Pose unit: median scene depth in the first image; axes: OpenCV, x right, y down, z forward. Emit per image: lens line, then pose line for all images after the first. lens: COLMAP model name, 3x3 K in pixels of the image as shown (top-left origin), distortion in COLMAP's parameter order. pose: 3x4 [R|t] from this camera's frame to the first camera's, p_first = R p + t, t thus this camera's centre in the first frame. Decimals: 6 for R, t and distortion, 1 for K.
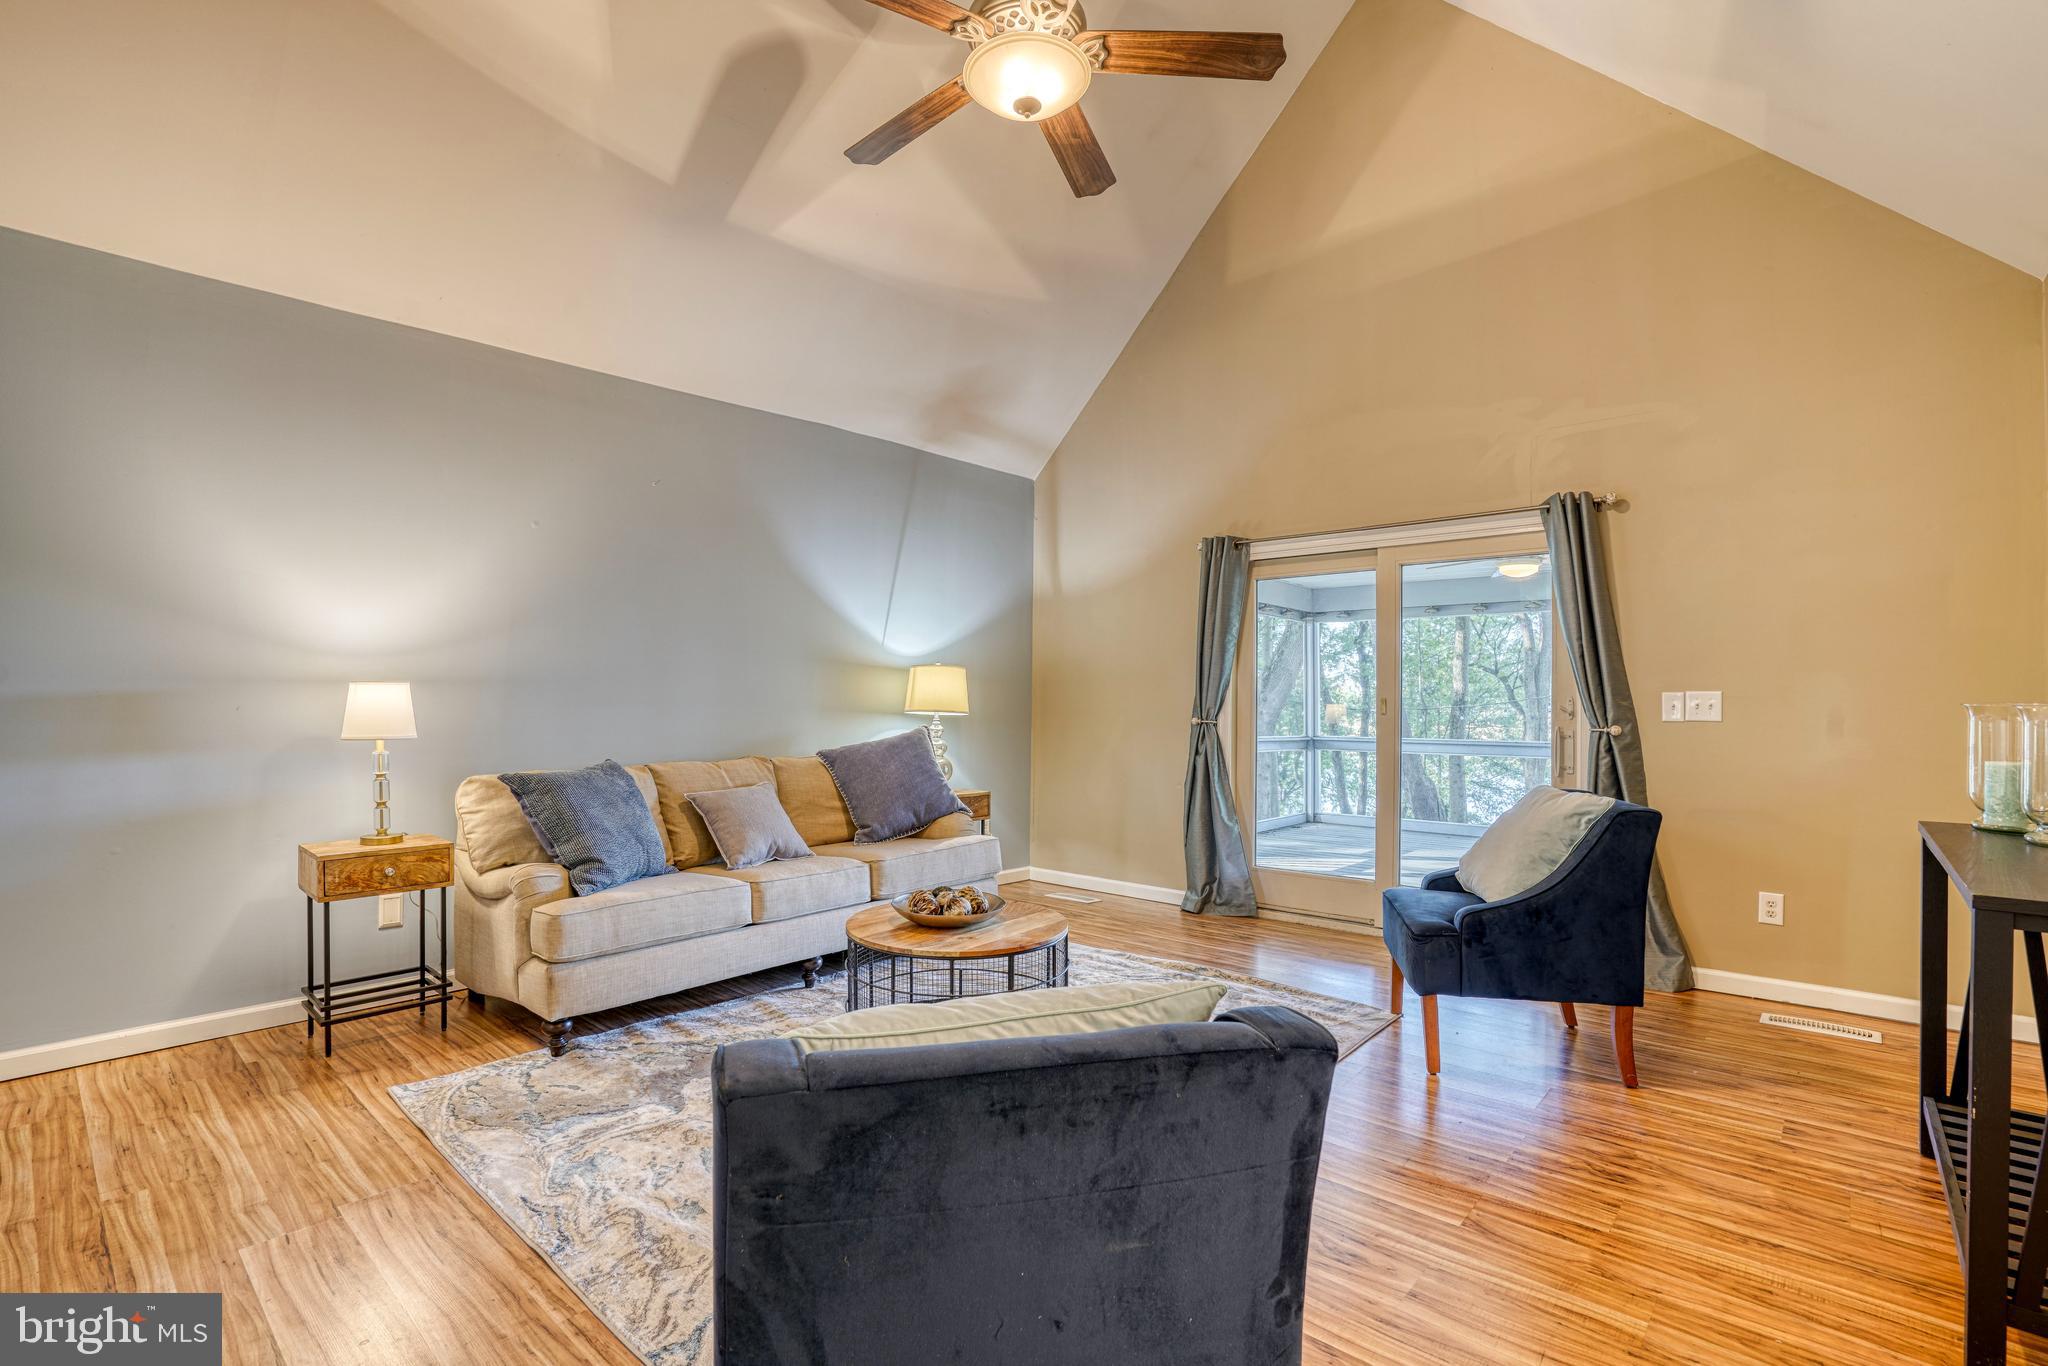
lens RADIAL K [[955.9, 0, 1023.3], [0, 955.9, 683.8], [0, 0, 1]] dist [-0.062204, 0.023558]
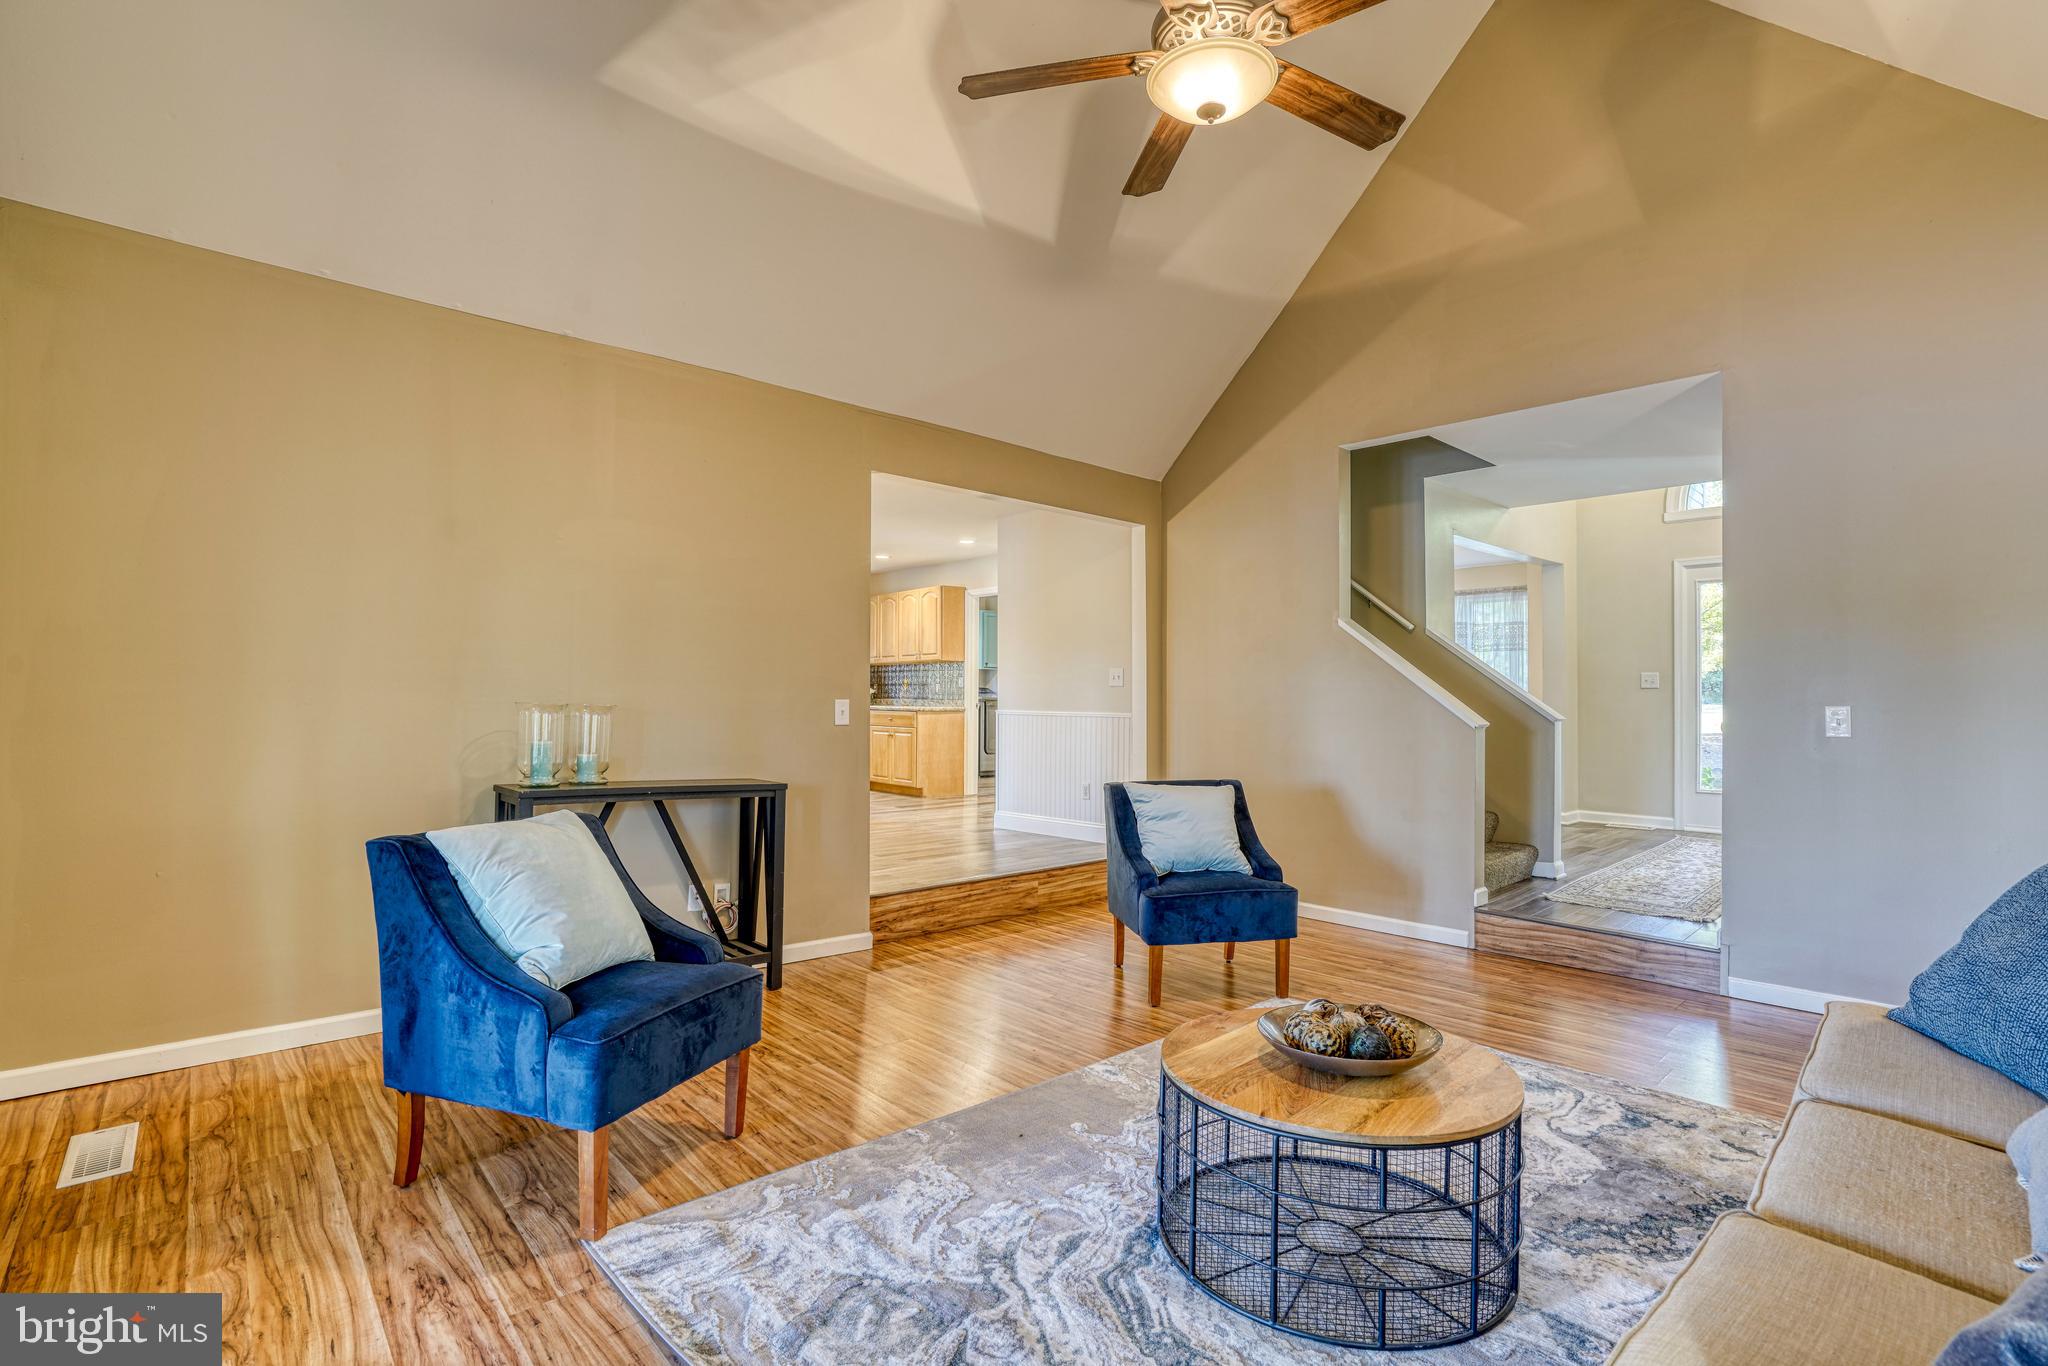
lens RADIAL K [[958.7, 0, 1008.8], [0, 958.7, 678.6], [0, 0, 1]] dist [-0.060139, 0.023099]
pose [[-0.993156, -0.010312, 0.116341, 0.077769], [-0.014975, 0.999116, -0.039280, 0.020371], [-0.115833, -0.040754, -0.992432, 1.634560]]
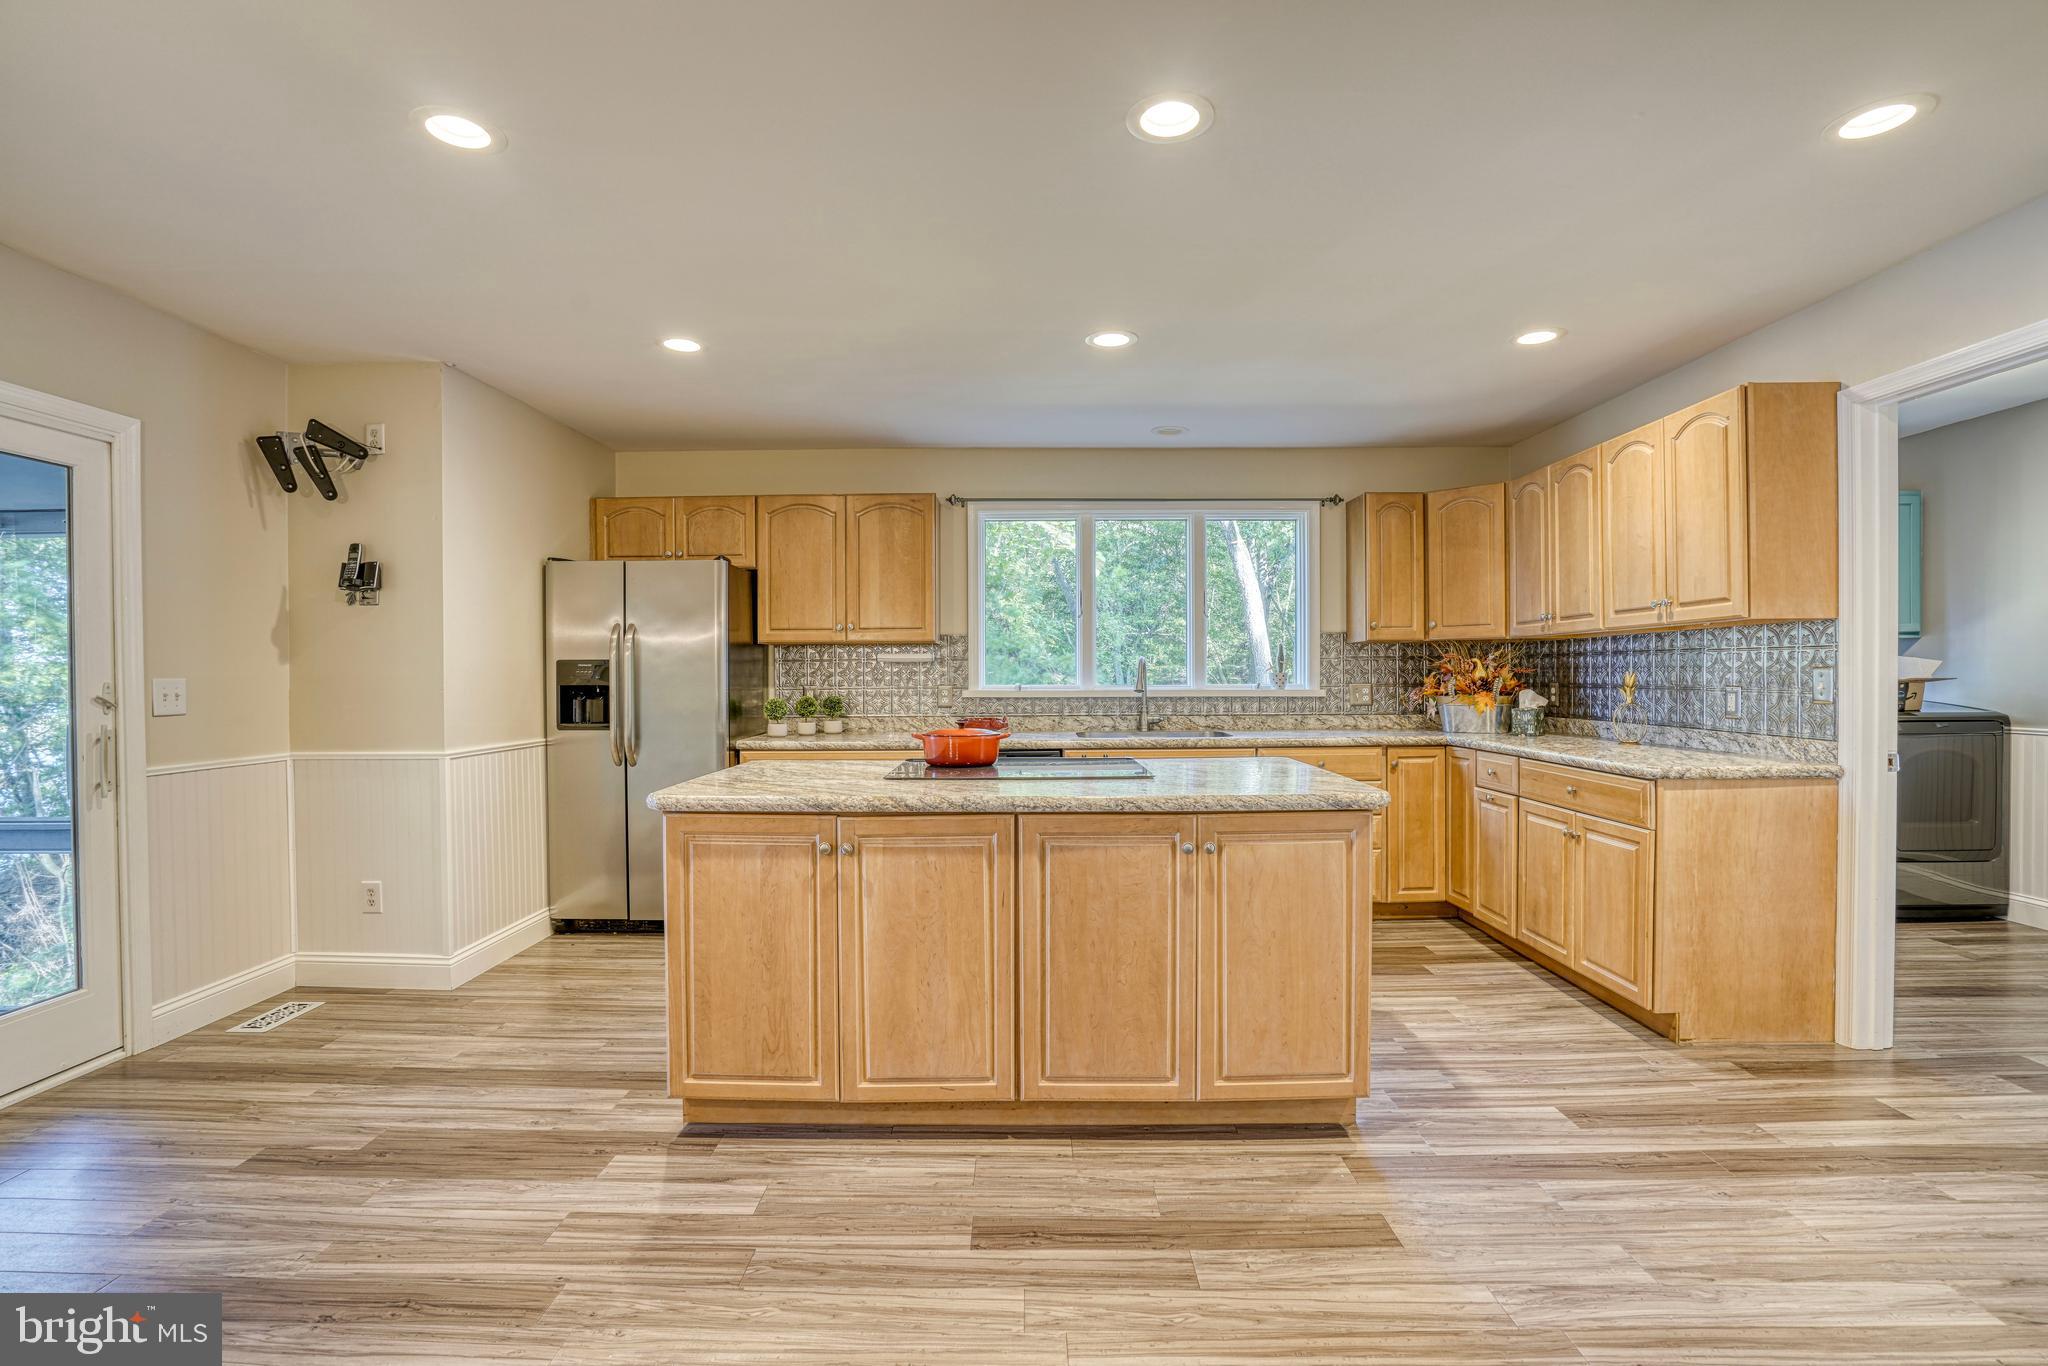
lens RADIAL K [[949.6, 0, 1012.8], [0, 949.6, 685.8], [0, 0, 1]] dist [-0.060964, 0.021591]
pose [[-0.661878, -0.009716, 0.749548, 0.414570], [-0.010539, 0.999938, 0.003656, -0.074761], [-0.749537, -0.005480, -0.661940, -0.065402]]
